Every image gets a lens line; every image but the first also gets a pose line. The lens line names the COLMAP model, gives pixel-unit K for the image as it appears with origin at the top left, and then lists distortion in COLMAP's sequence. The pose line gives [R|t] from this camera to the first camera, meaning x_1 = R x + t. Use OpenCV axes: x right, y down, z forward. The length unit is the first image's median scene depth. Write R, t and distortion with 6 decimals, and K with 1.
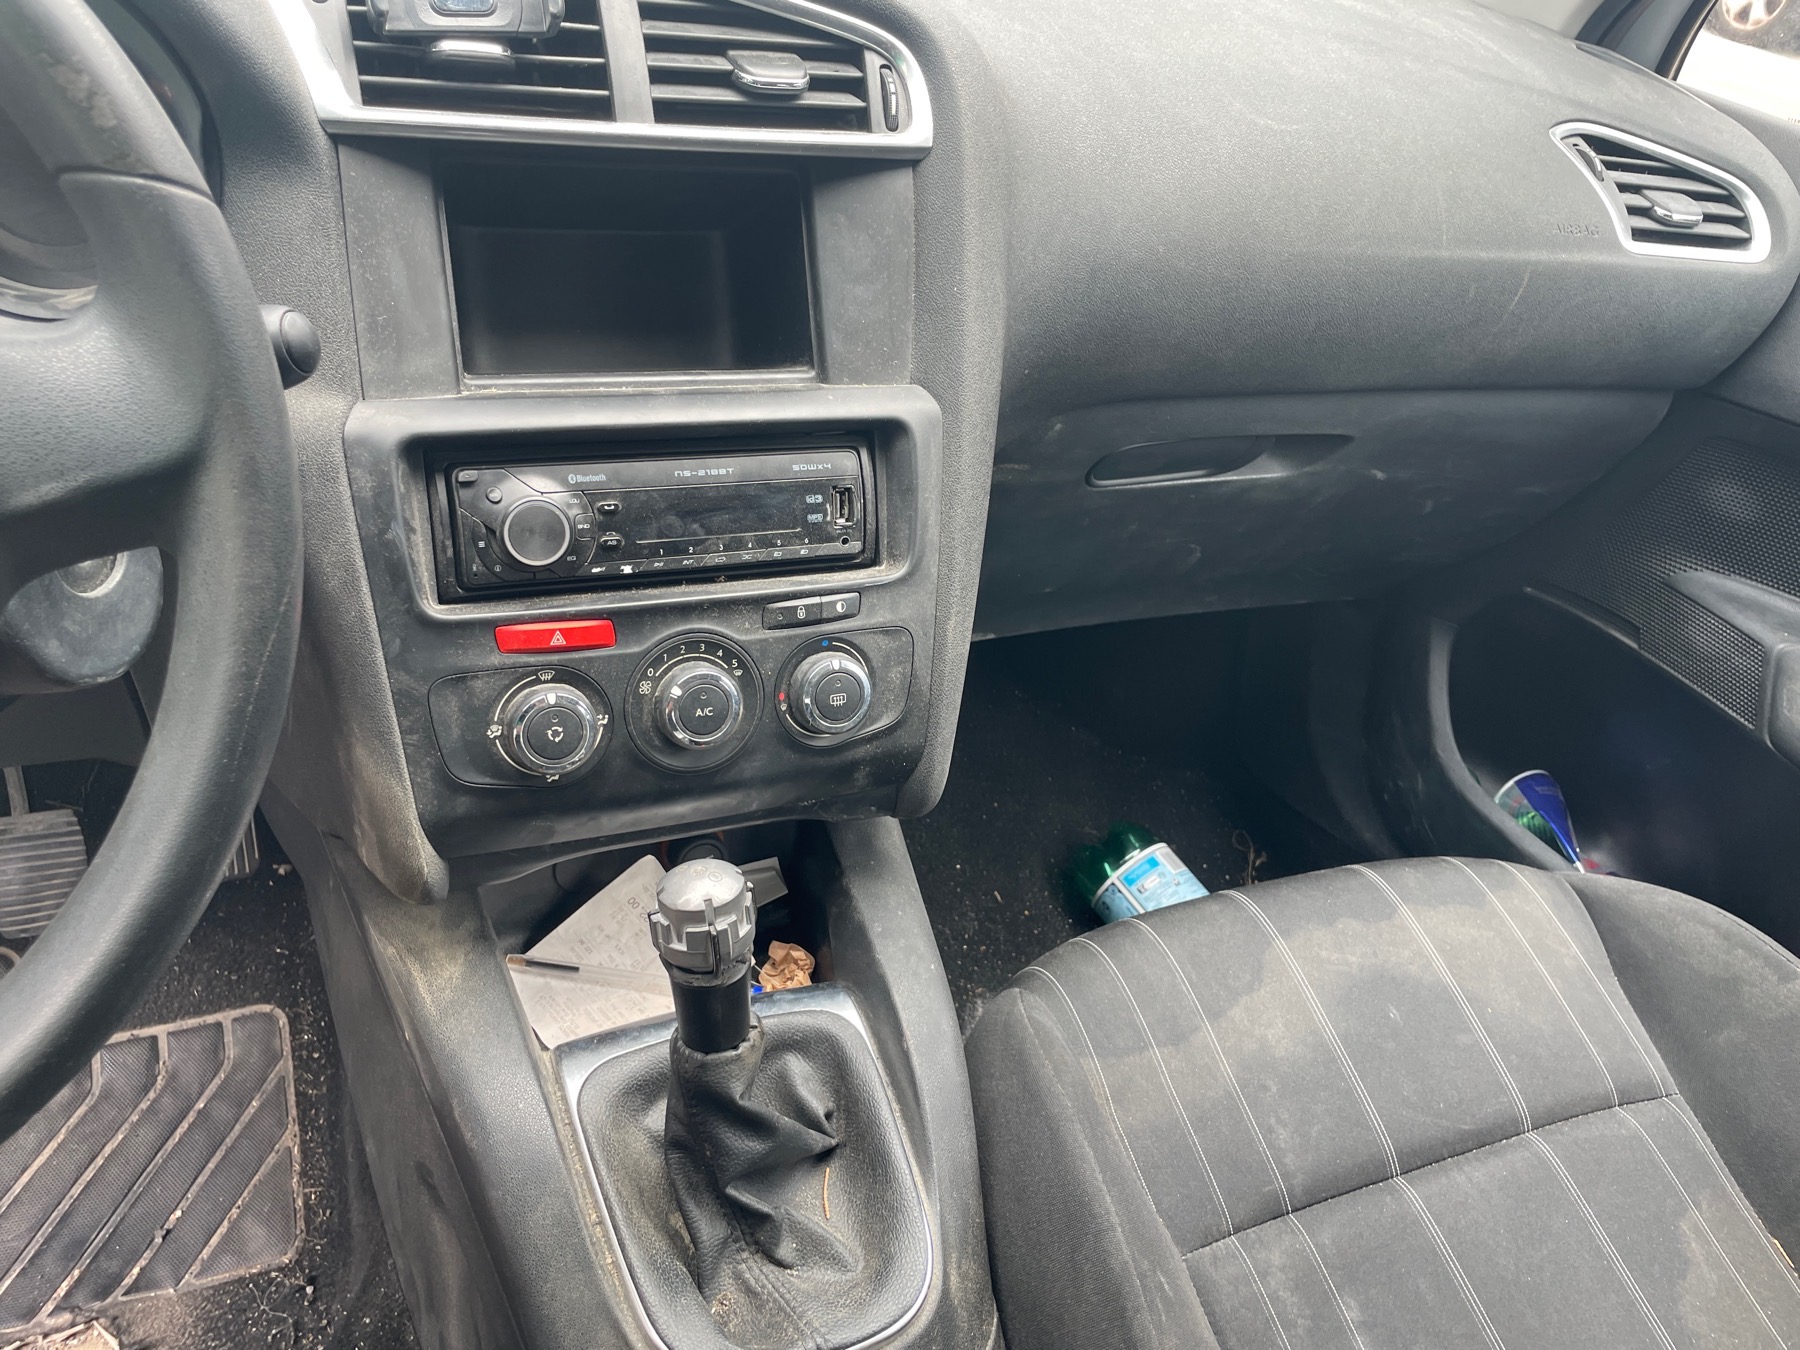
lens RADIAL K [[1363.7, 0, 885.2], [0, 1363.7, 659.9], [0, 0, 1]] dist [0.076327, -0.099809]
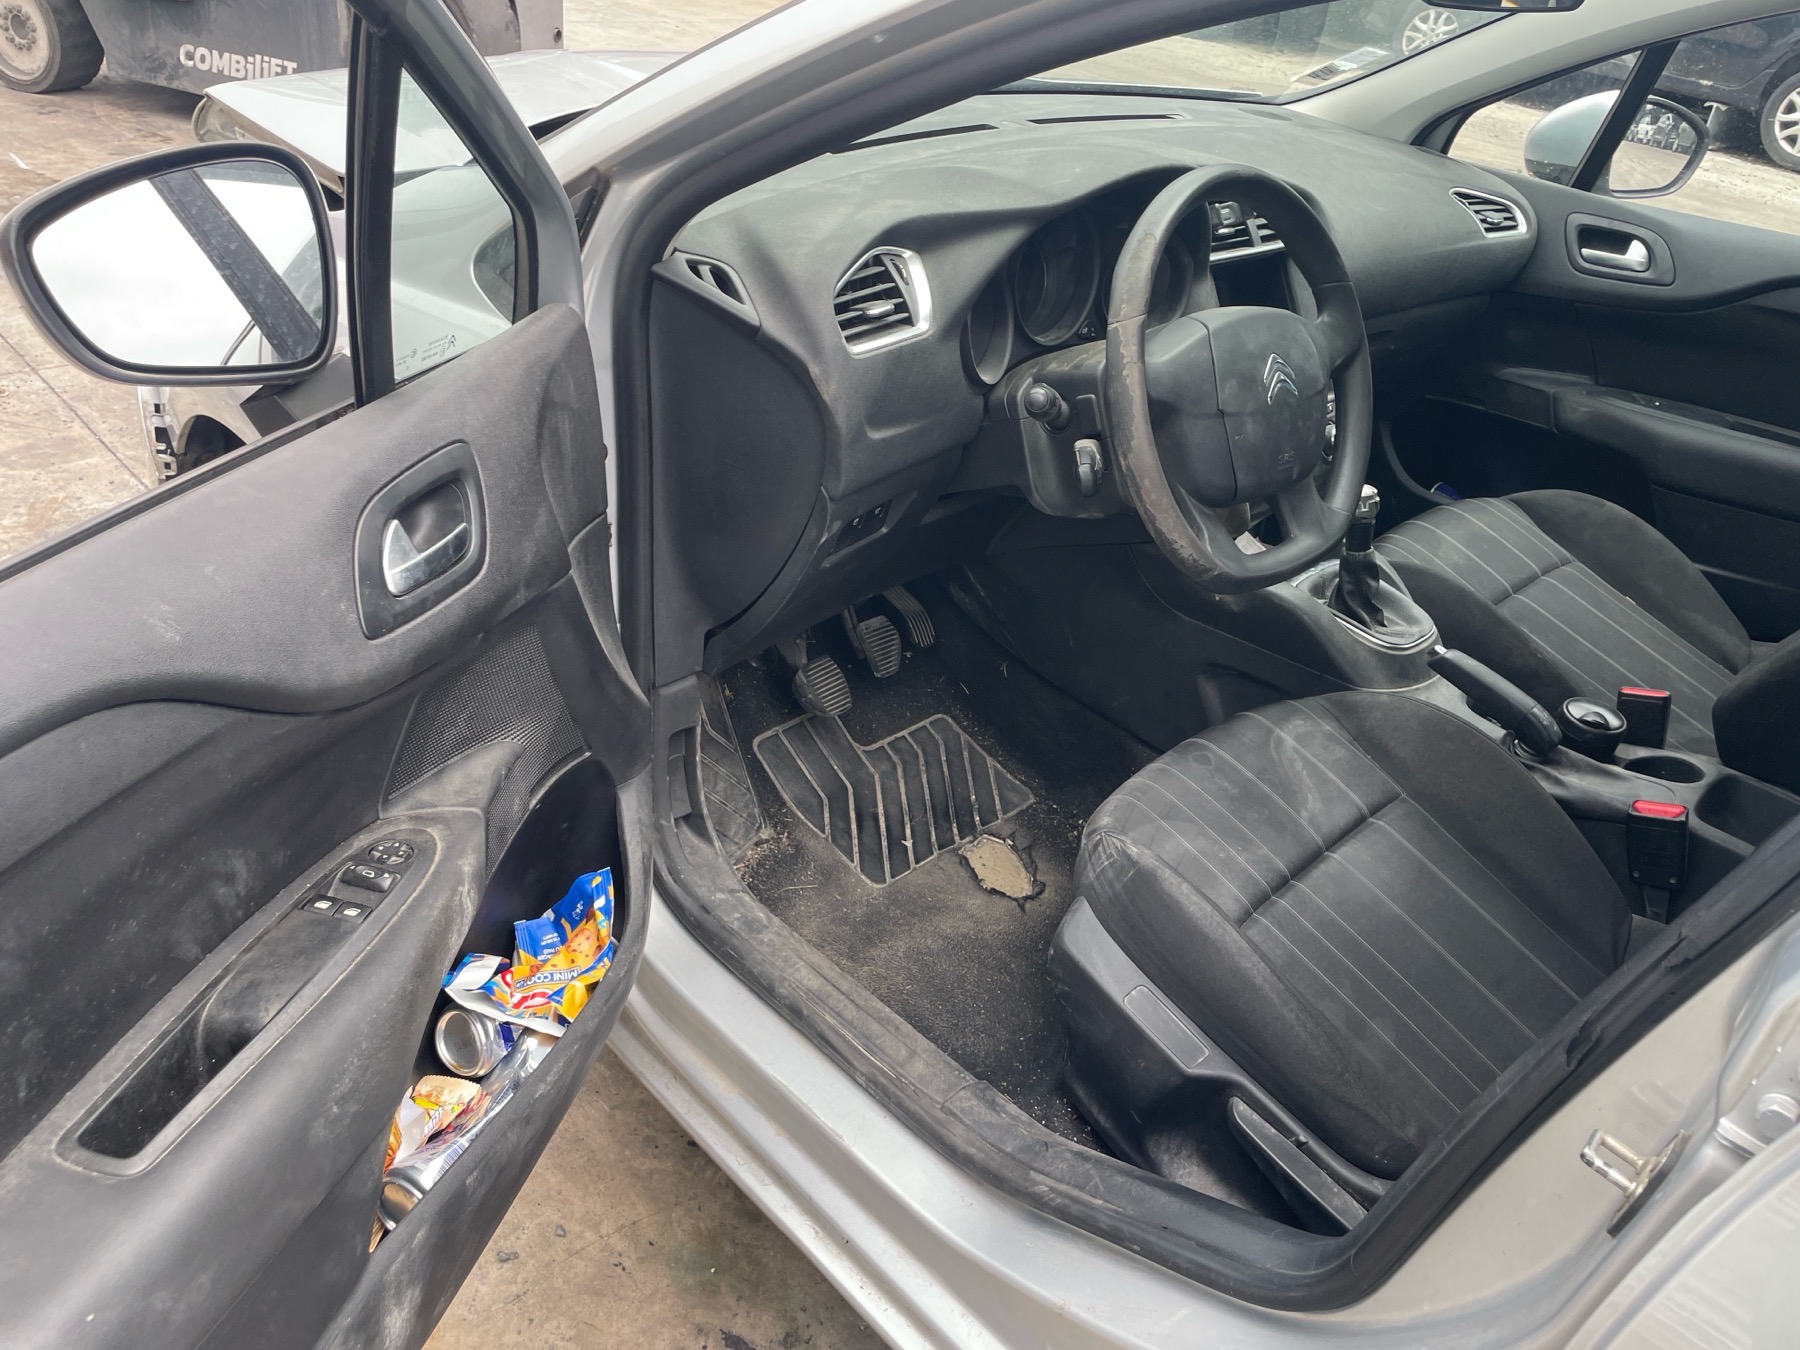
lens RADIAL K [[1363.7, 0, 880.5], [0, 1363.7, 651.9], [0, 0, 1]] dist [0.076327, -0.099809]
pose [[0.932743, -0.218501, 0.286790, -1.501390], [0.222100, 0.974812, 0.020346, 0.153496], [-0.284012, 0.044719, 0.957777, -1.151505]]
